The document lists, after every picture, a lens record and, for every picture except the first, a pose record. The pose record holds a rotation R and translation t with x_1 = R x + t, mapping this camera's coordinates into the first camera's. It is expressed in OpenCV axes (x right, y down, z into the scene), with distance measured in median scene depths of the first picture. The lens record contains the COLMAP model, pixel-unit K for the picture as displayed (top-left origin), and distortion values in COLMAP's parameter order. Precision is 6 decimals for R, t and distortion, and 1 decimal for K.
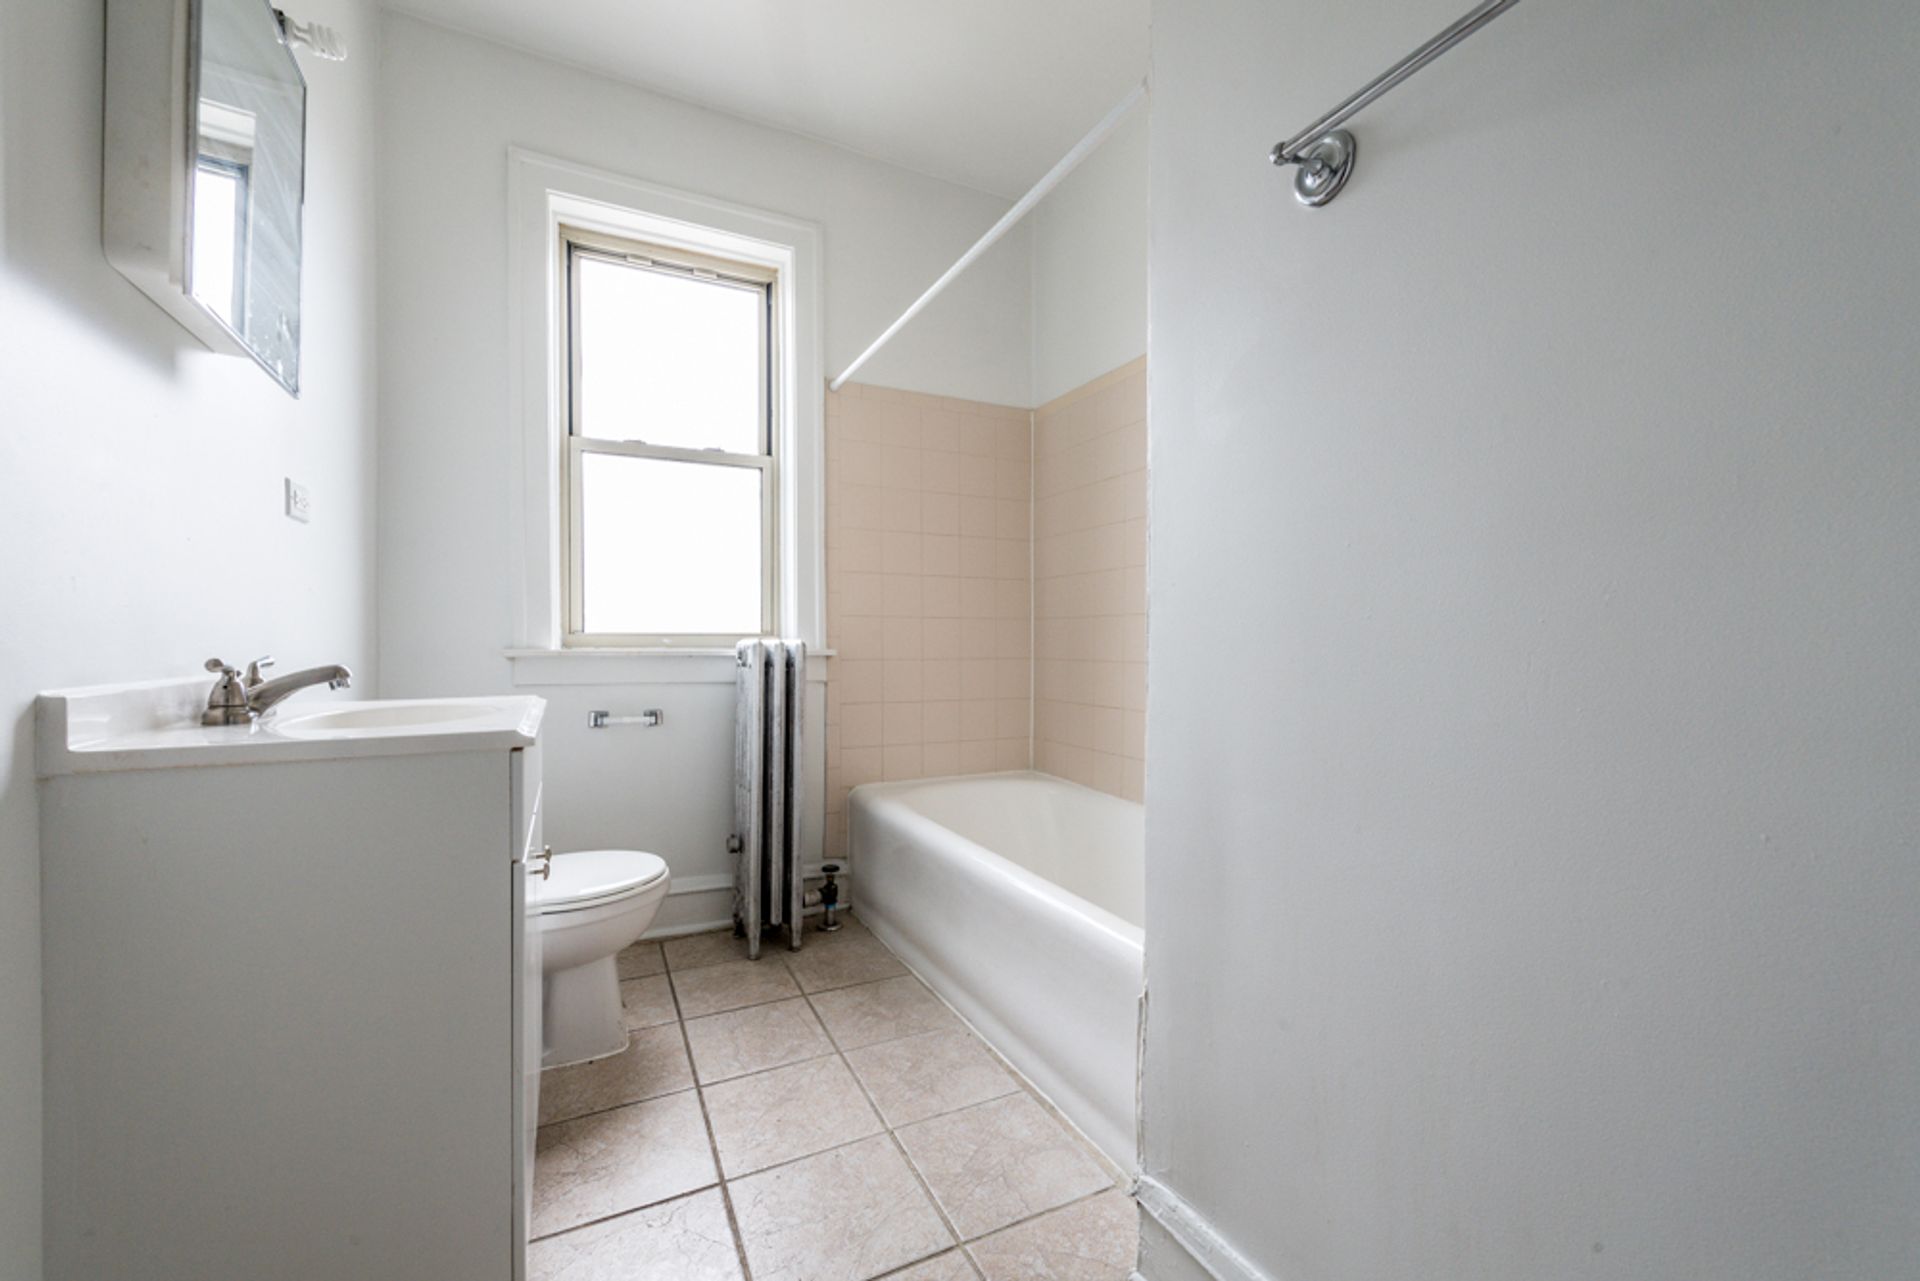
lens RADIAL K [[757.0, 0, 978.9], [0, 757.0, 642.3], [0, 0, 1]] dist [0.016567, -0.006349]
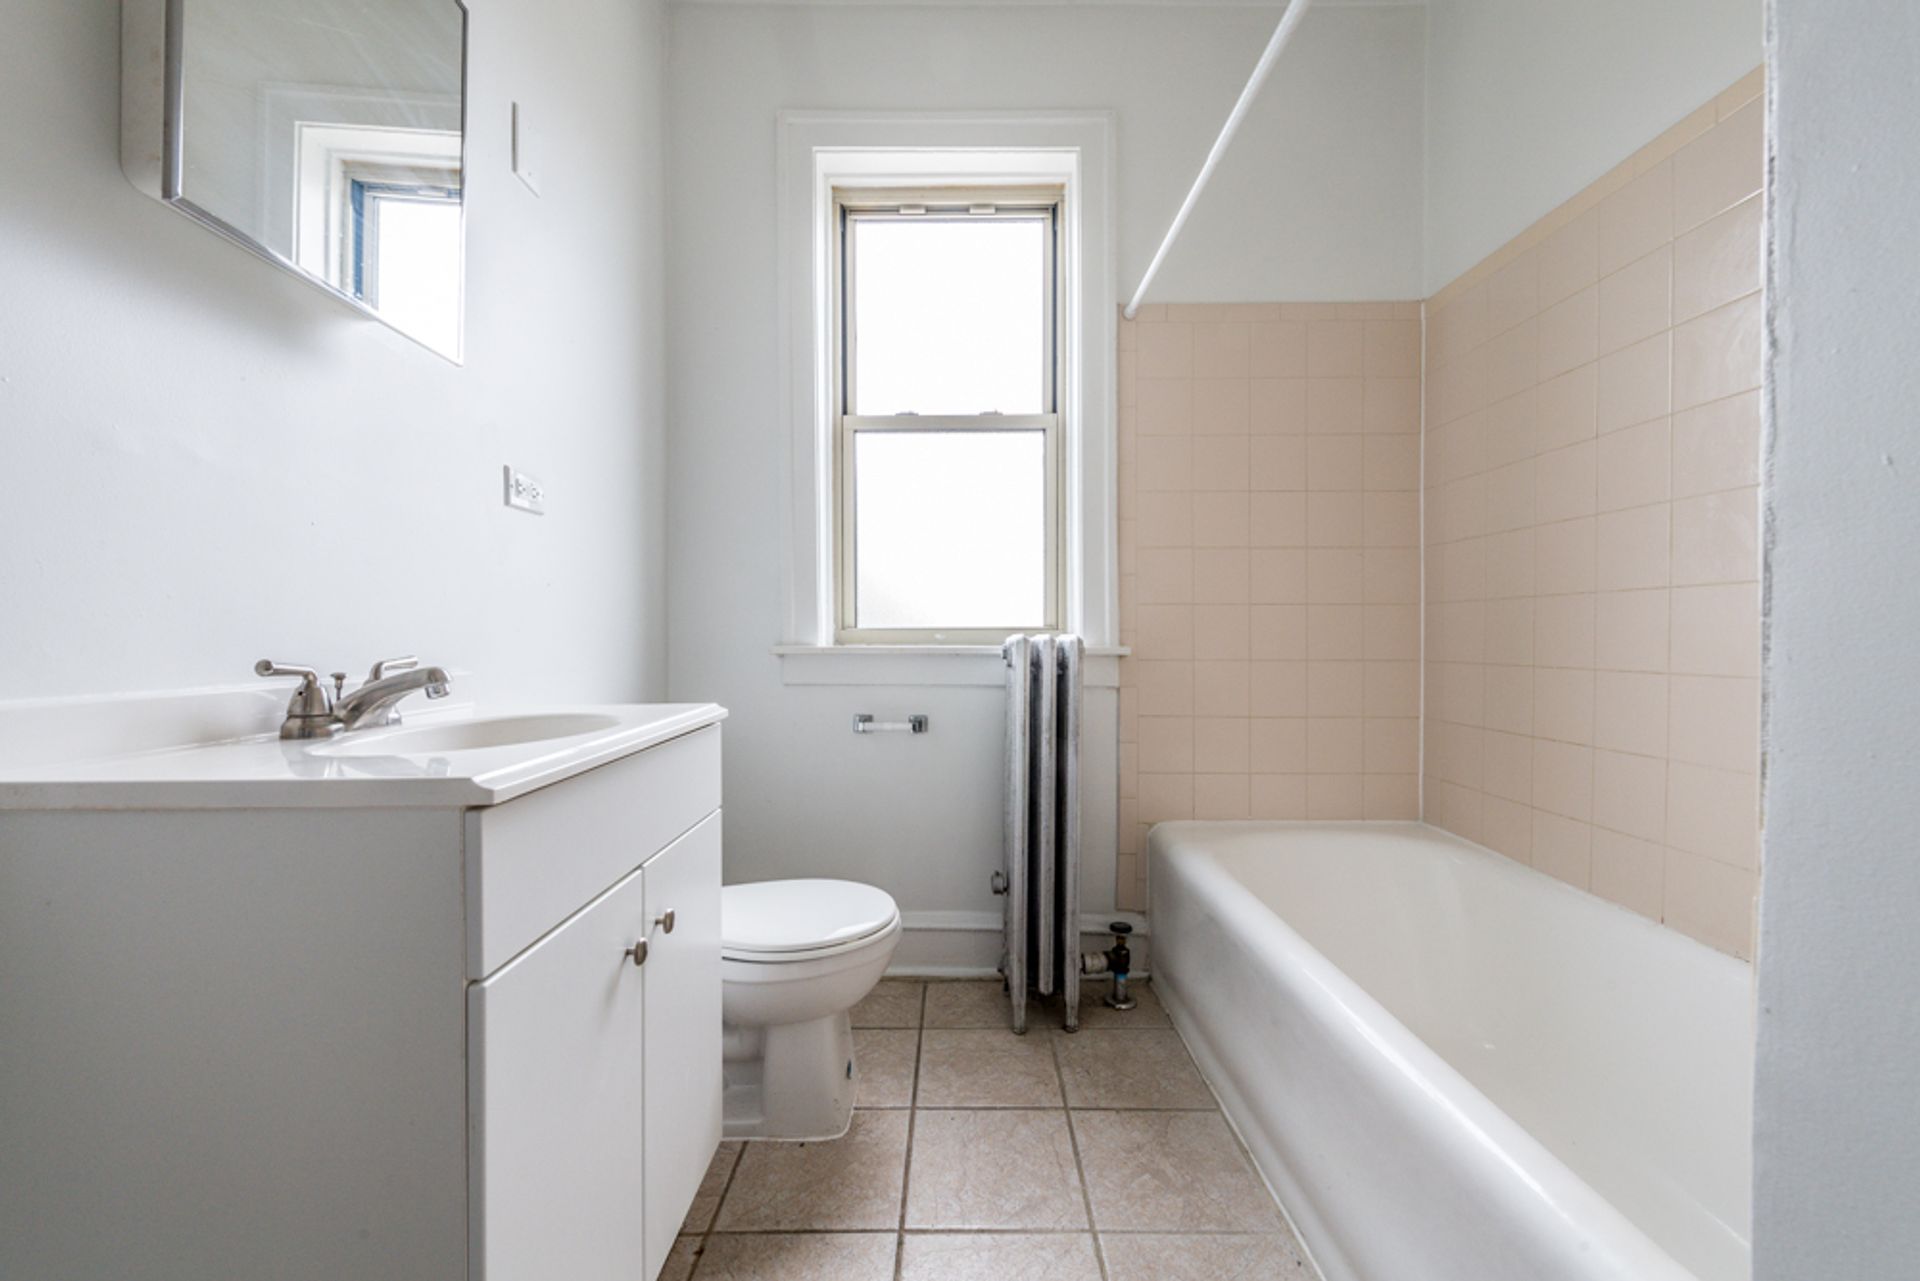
lens RADIAL K [[757.0, 0, 978.9], [0, 757.0, 642.3], [0, 0, 1]] dist [0.016567, -0.006349]
pose [[0.894369, 0.000608, -0.447330, 0.024602], [0.002433, 0.999978, 0.006223, -0.000588], [0.447324, -0.006654, 0.894347, 0.250802]]
